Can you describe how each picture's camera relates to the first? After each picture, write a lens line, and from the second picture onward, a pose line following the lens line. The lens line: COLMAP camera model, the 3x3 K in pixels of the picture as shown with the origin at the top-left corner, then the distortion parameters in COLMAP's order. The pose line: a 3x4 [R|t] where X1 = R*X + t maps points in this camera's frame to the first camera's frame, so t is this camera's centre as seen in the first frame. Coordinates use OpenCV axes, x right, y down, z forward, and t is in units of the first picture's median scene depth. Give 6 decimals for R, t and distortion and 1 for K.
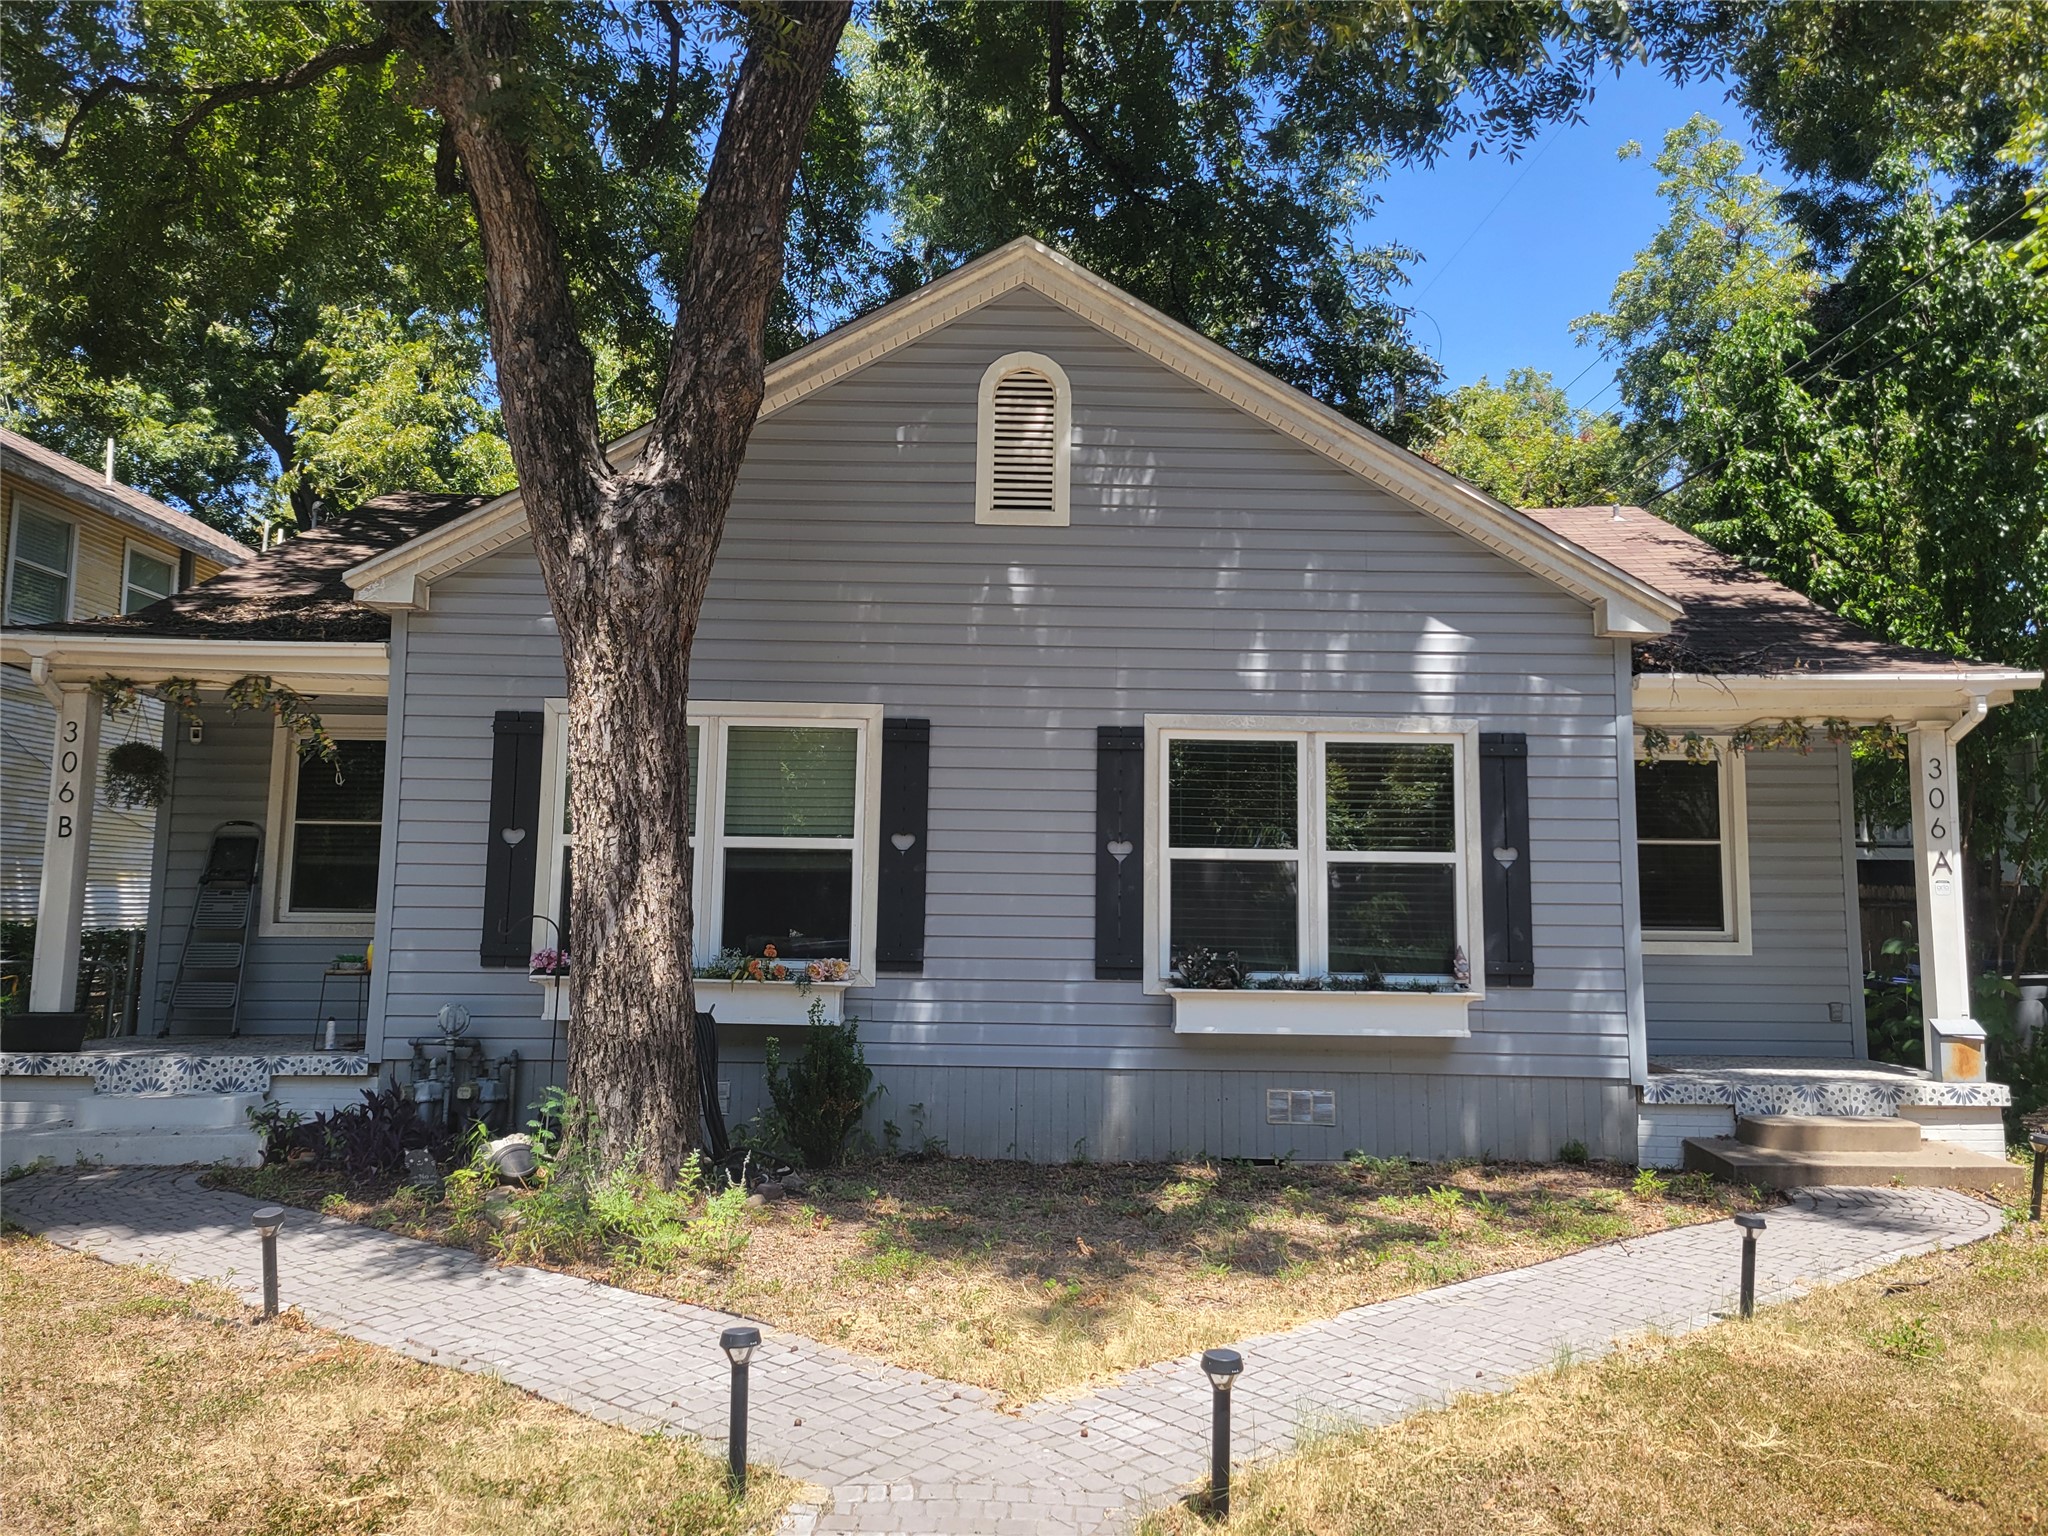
lens RADIAL K [[1546.2, 0, 1024.0], [0, 1546.2, 768.0], [0, 0, 1]] dist [0.072841, -0.030025]
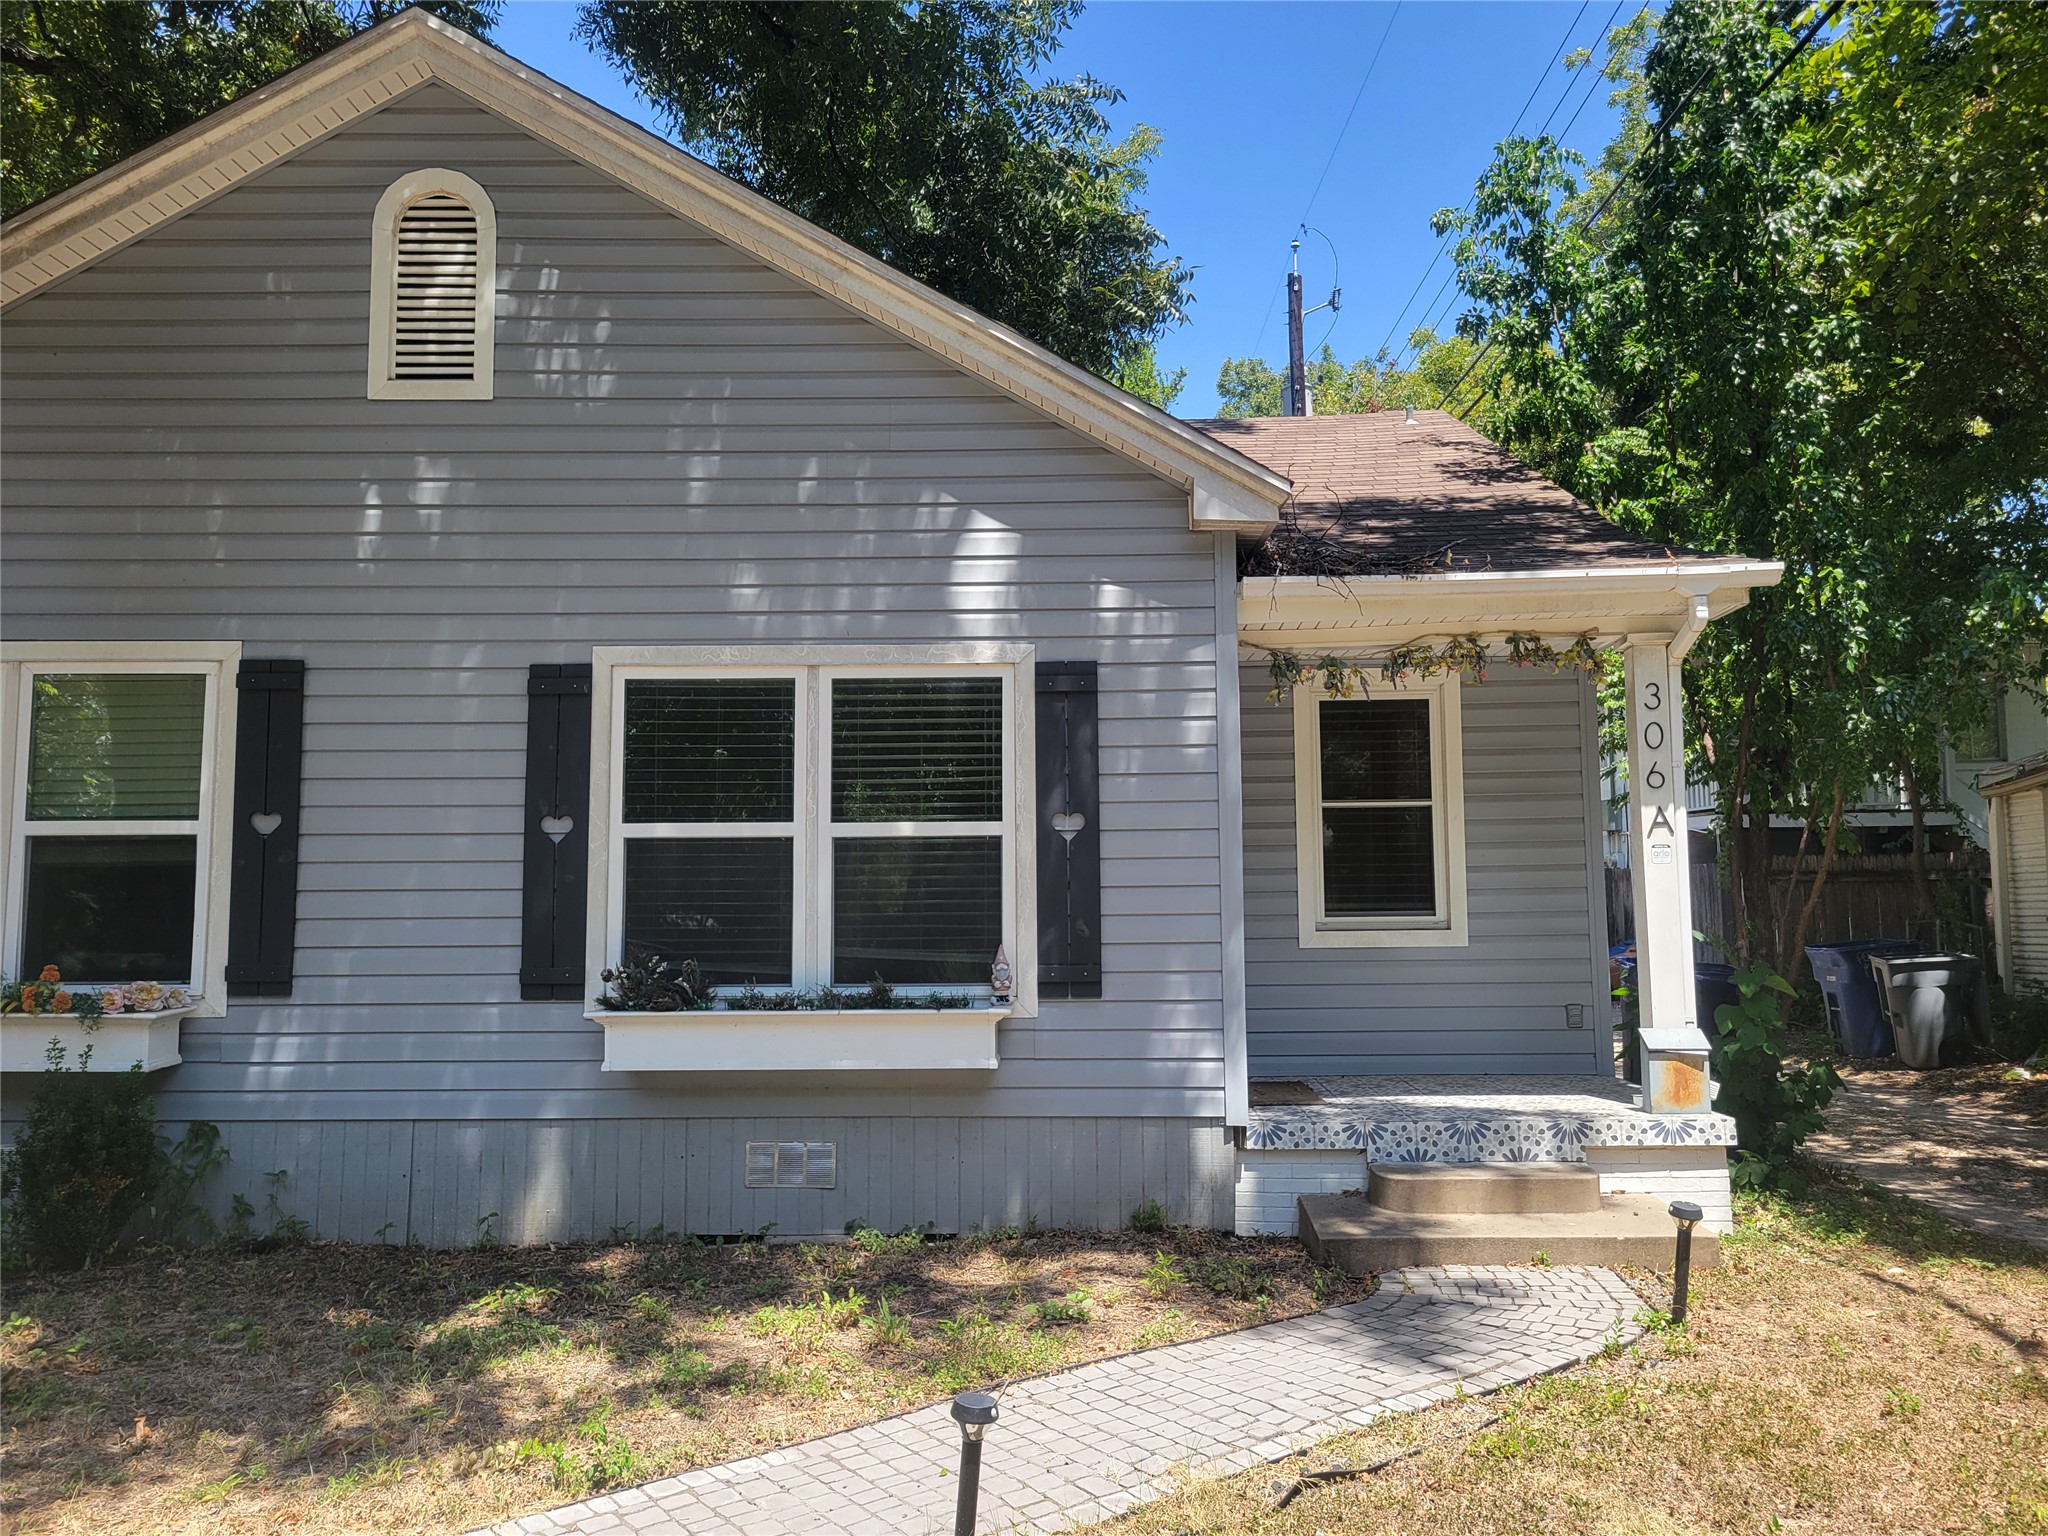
lens RADIAL K [[1541.6, 0, 1023.0], [0, 1541.6, 783.7], [0, 0, 1]] dist [0.058142, -0.004290]
pose [[0.999051, -0.021657, -0.037792, 0.315205], [0.022269, 0.999627, 0.015836, 0.024495], [0.037435, -0.016663, 0.999160, 0.254382]]
